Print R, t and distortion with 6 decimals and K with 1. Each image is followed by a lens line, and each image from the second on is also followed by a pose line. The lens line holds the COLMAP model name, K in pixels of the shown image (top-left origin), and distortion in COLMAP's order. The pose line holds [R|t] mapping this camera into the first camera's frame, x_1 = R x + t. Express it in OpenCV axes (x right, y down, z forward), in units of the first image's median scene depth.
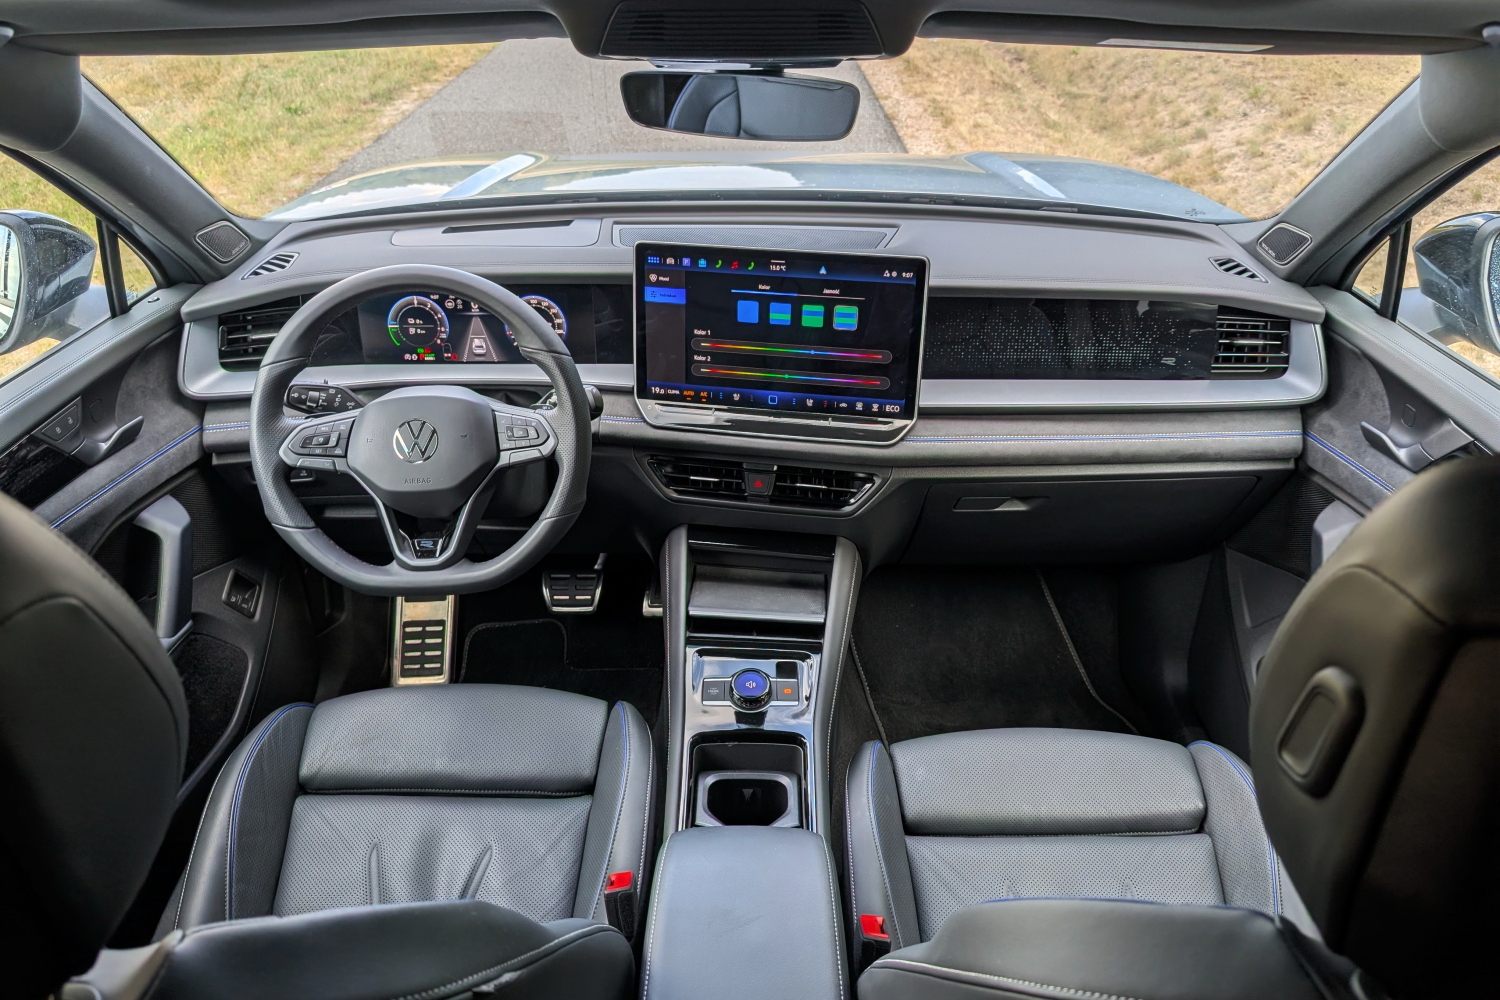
lens RADIAL K [[1120.1, 0, 725.7], [0, 1120.1, 518.0], [0, 0, 1]] dist [0.122726, -0.208321]
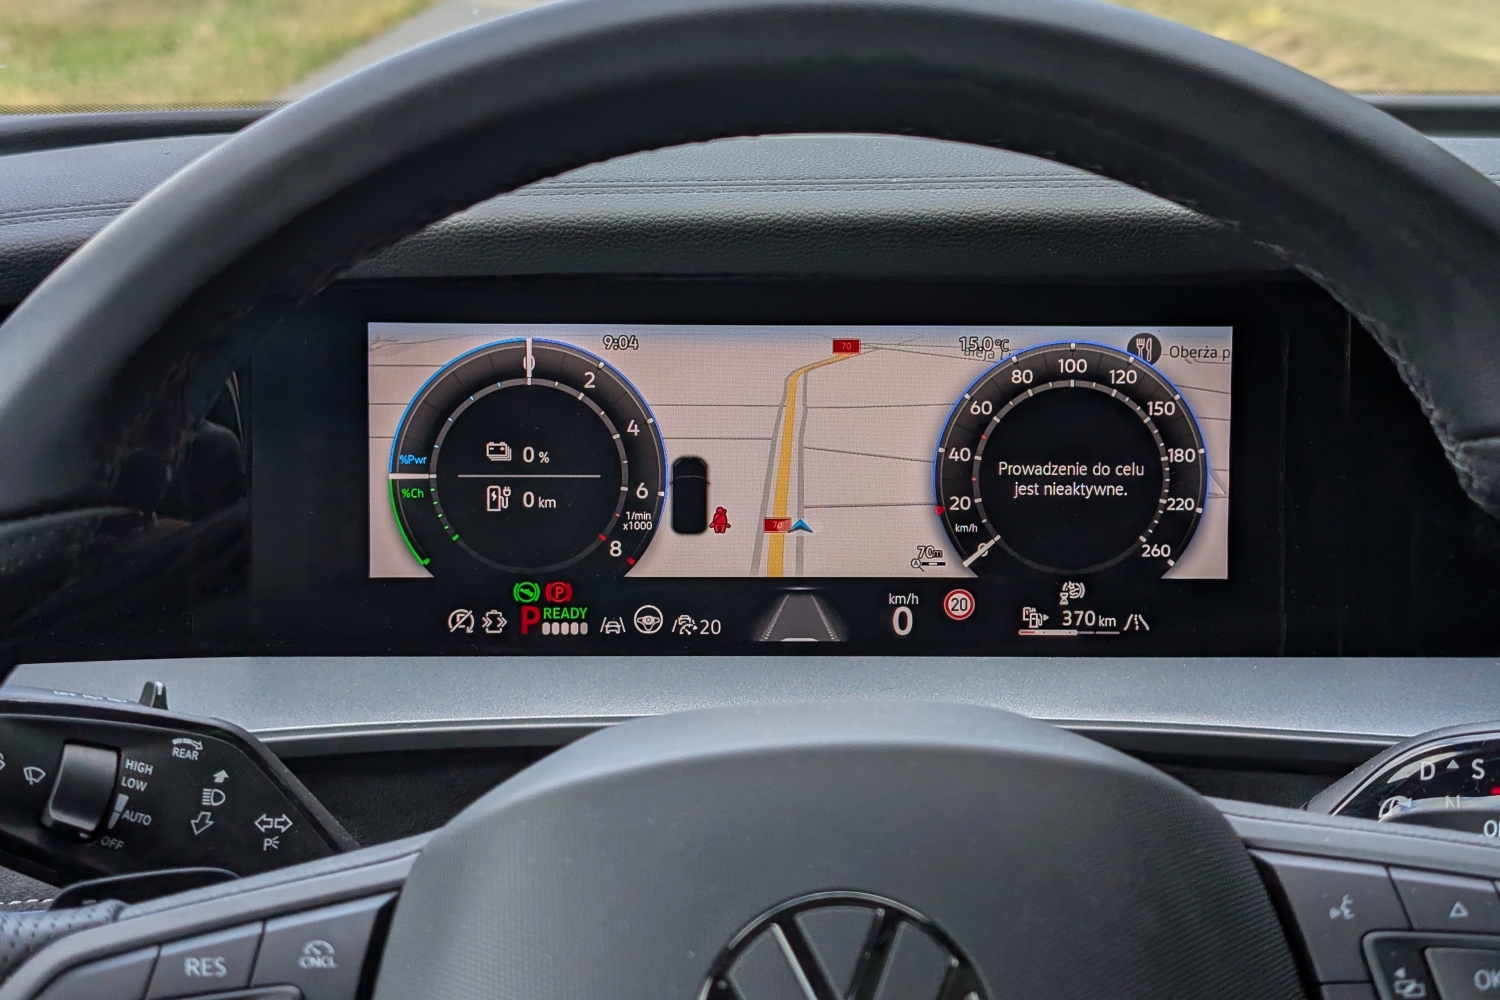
lens RADIAL K [[2358.9, 0, 773.4], [0, 2358.9, 397.9], [0, 0, 1]] dist [0.268728, -1.297757]
pose [[0.998271, 0.014958, 0.056836, -0.253837], [0.003659, 0.949375, -0.314123, -0.042622], [-0.058657, 0.313788, 0.947680, 0.572264]]
